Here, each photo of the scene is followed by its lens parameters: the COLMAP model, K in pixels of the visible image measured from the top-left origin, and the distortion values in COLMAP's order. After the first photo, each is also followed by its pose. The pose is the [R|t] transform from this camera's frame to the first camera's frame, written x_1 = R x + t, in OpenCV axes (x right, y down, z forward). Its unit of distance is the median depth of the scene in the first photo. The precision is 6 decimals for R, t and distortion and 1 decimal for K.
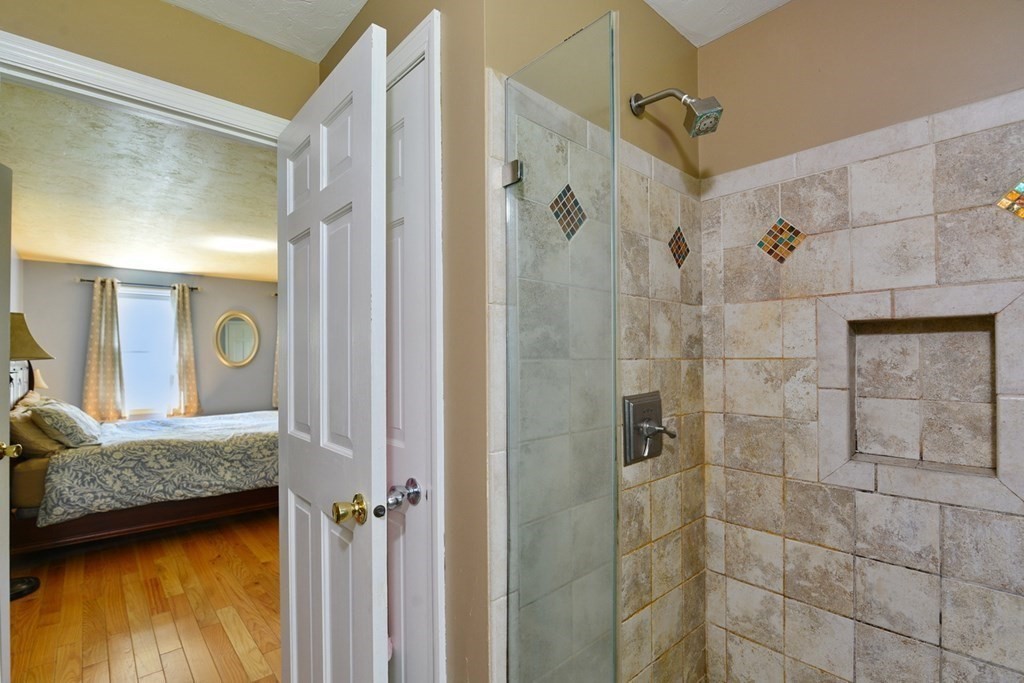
lens RADIAL K [[470.8, 0, 510.5], [0, 470.8, 350.0], [0, 0, 1]] dist [-0.017346, 0.001089]
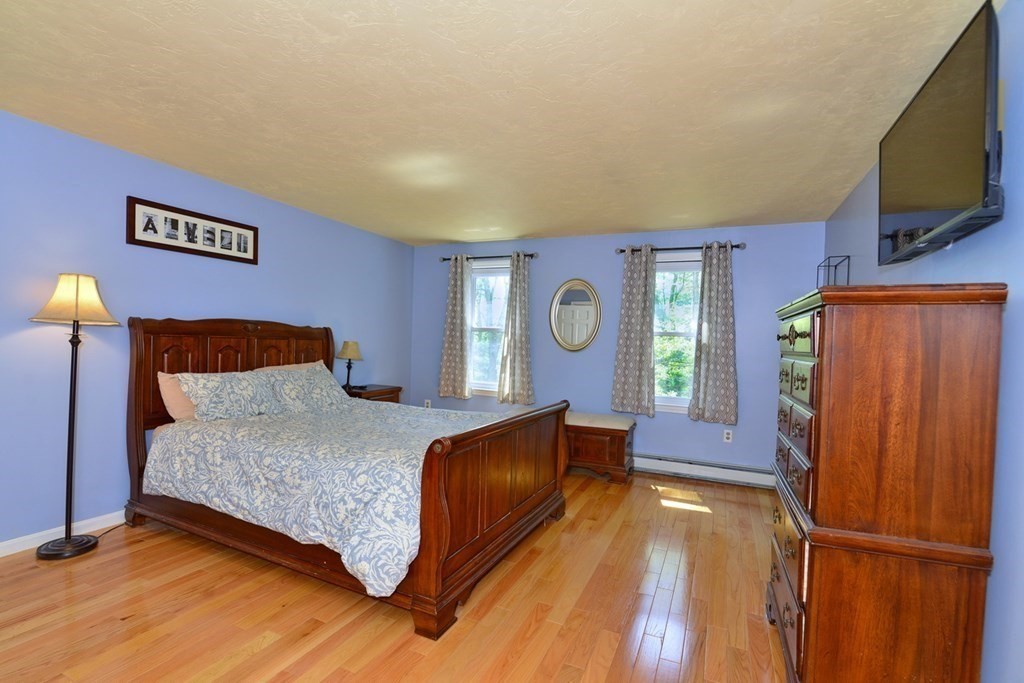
lens RADIAL K [[470.8, 0, 512.6], [0, 470.8, 344.4], [0, 0, 1]] dist [-0.017346, 0.001089]
pose [[0.364401, 0.022670, -0.930966, 0.160762], [-0.013381, 0.999728, 0.019107, 0.023732], [0.931146, 0.005495, 0.364605, 1.071888]]
